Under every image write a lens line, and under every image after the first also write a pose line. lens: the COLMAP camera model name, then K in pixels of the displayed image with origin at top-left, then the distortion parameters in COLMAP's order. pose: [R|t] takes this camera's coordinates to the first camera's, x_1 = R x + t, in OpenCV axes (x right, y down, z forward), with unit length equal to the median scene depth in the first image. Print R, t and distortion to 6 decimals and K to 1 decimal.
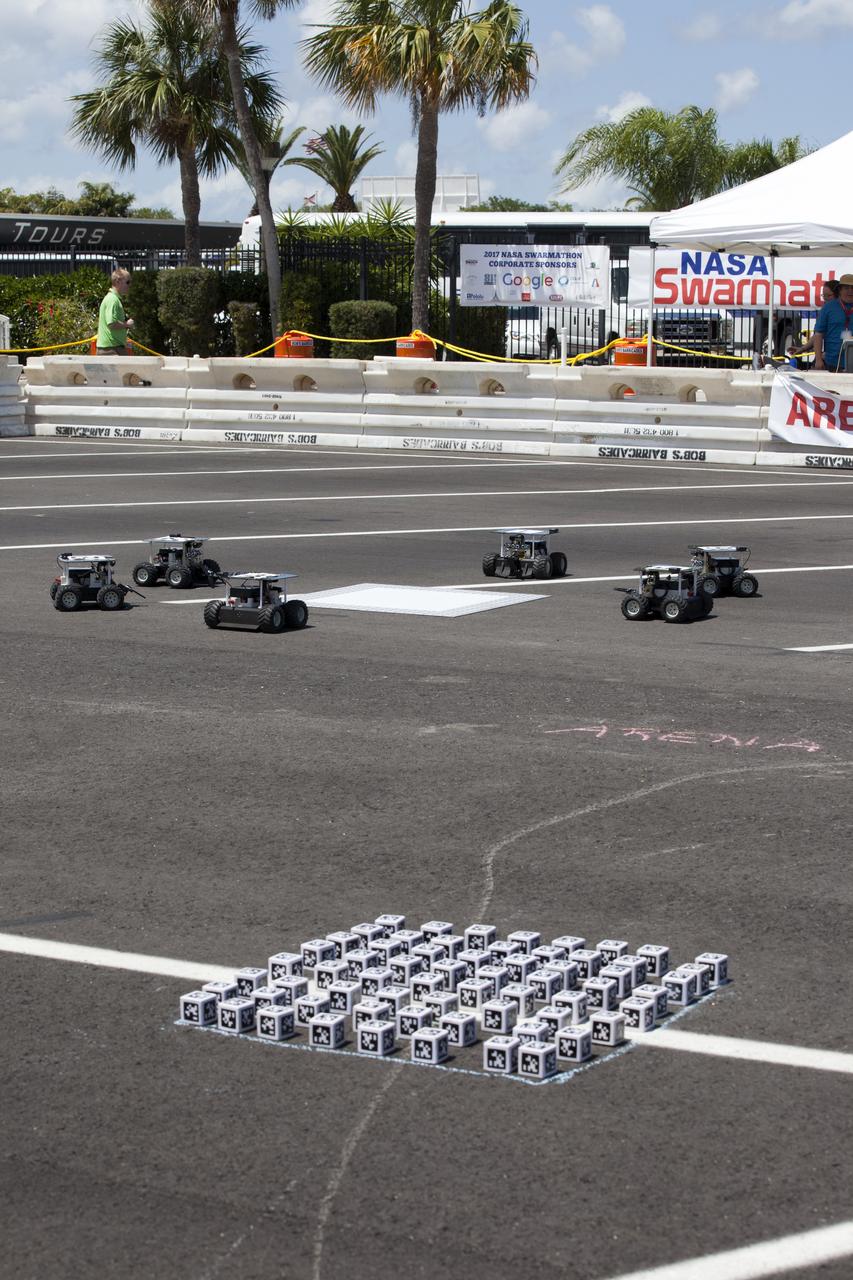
lens RADIAL K [[2682.4, 0, 426.5], [0, 2682.4, 640.0], [0, 0, 1]] dist [-0.229460, 0.008171]
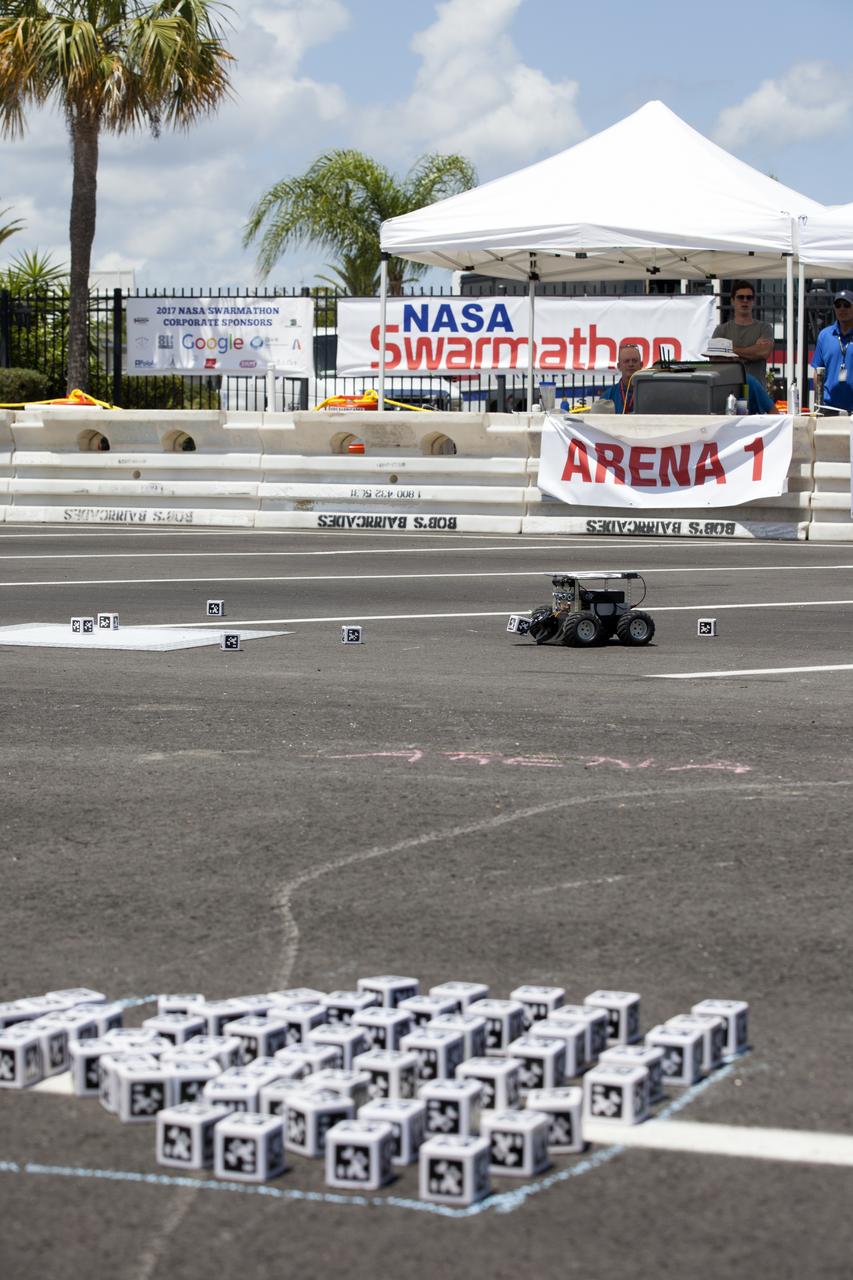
lens RADIAL K [[3150.3, 0, 426.5], [0, 3150.3, 640.0], [0, 0, 1]] dist [-0.108035, -0.246307]
pose [[0.993552, -0.005475, 0.113241, -0.020684], [0.012702, 0.997921, -0.063191, 0.057259], [-0.112660, 0.064222, 0.991556, 0.236605]]
